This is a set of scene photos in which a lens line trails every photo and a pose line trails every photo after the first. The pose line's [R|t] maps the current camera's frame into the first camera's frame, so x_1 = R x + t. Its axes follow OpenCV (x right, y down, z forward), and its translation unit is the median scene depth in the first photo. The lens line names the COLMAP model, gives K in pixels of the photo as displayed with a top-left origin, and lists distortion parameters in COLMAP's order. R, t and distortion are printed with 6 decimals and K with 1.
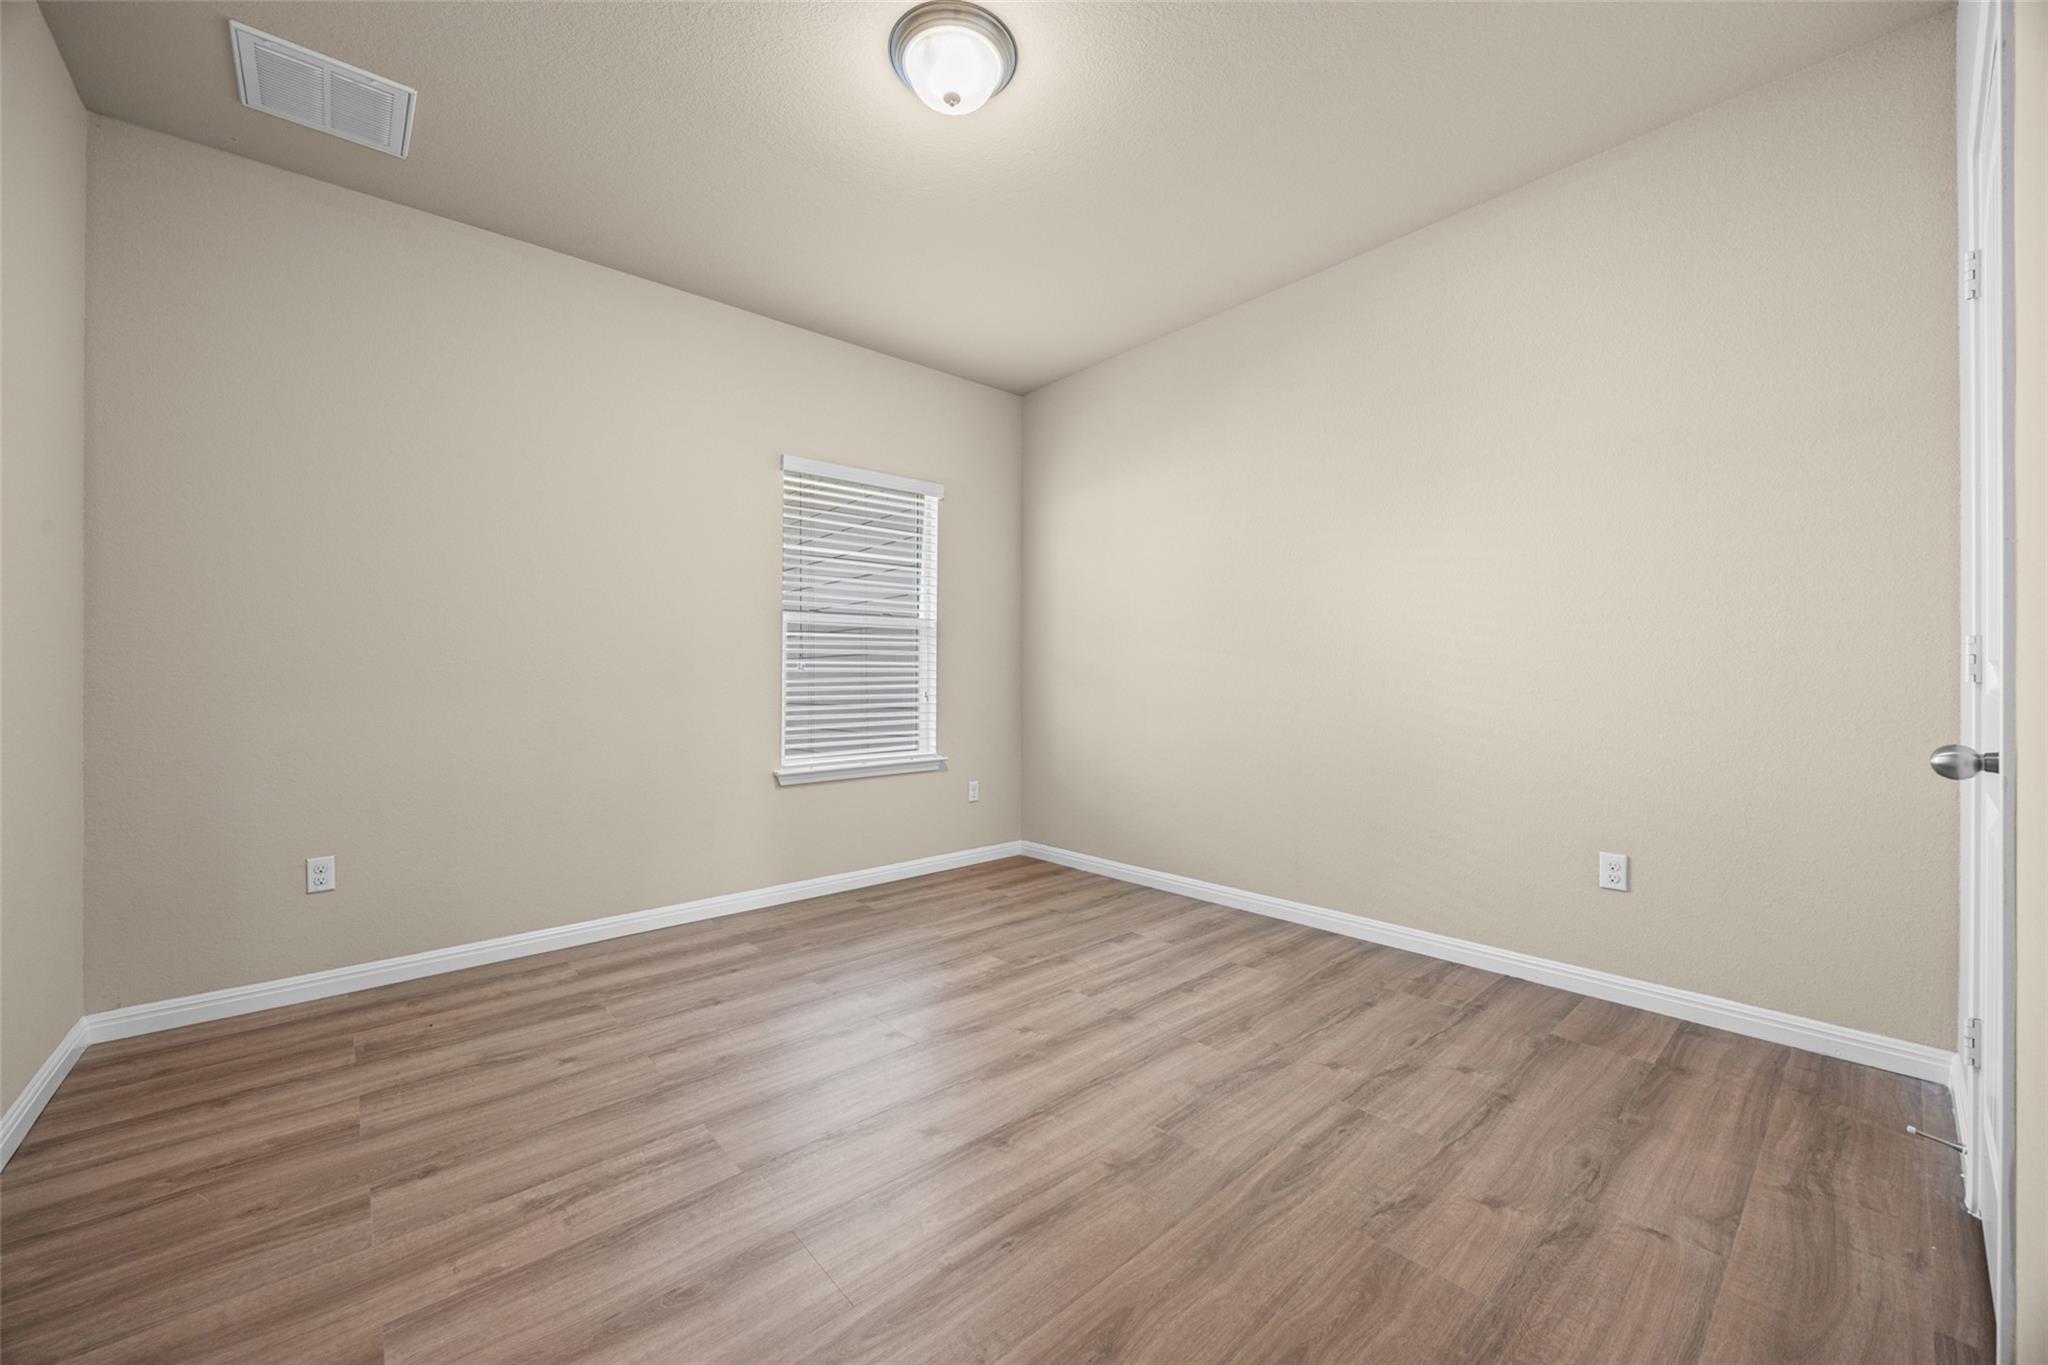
lens RADIAL K [[781.6, 0, 1024.5], [0, 781.6, 679.8], [0, 0, 1]] dist [-0.004949, -0.000074]
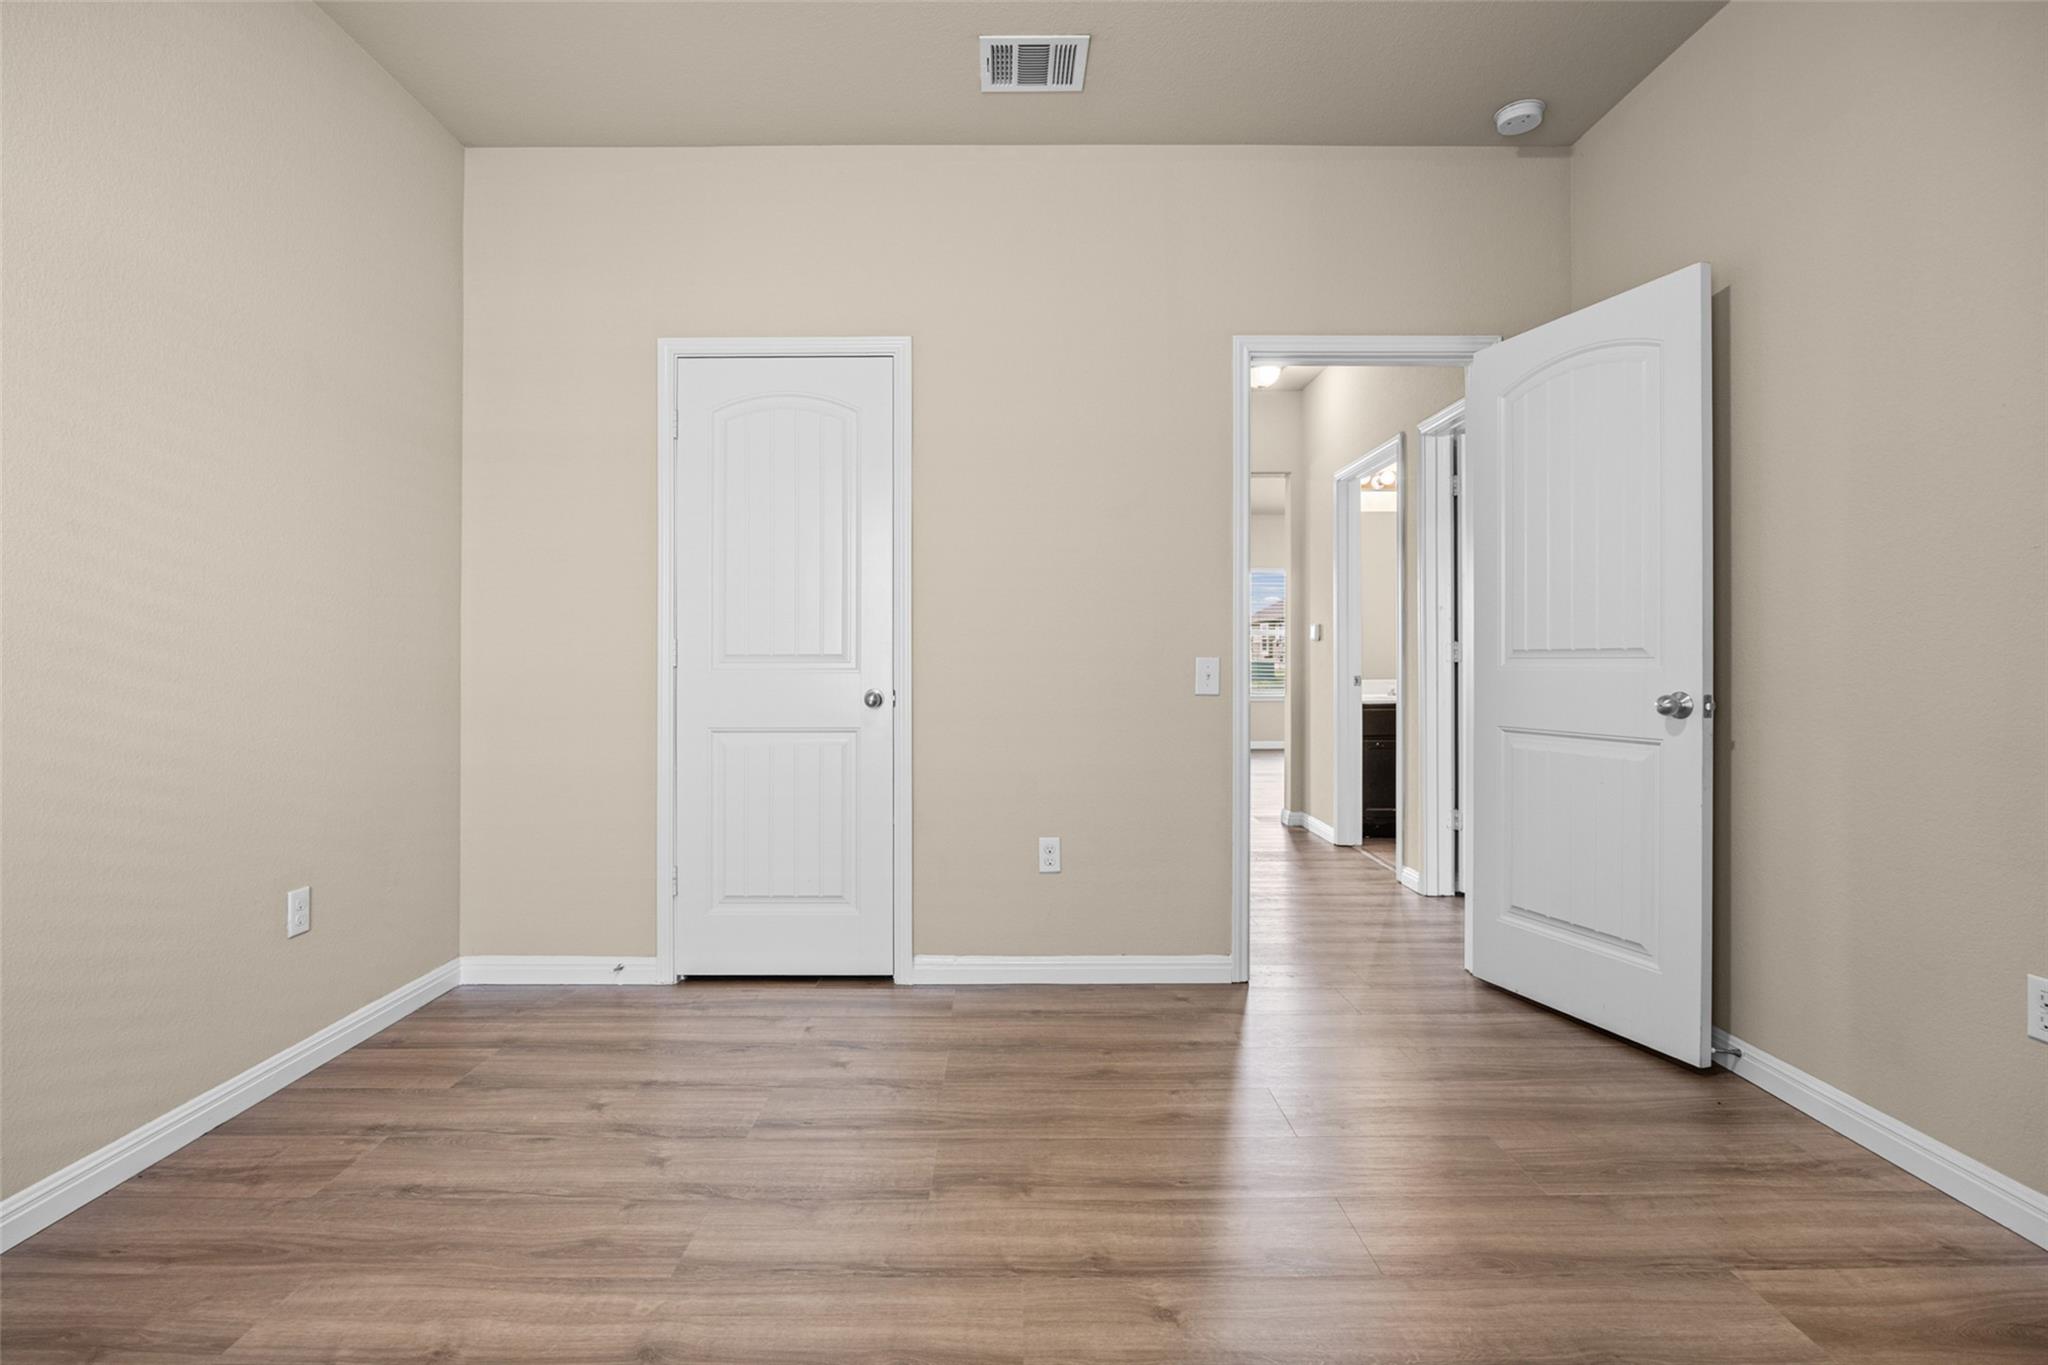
lens RADIAL K [[971.4, 0, 1013.3], [0, 971.4, 673.3], [0, 0, 1]] dist [-0.000917, -0.000130]
pose [[-0.755886, -0.000250, 0.654703, -0.519499], [0.004952, 0.999969, 0.006099, 0.007474], [-0.654684, 0.007852, -0.755862, 1.552888]]
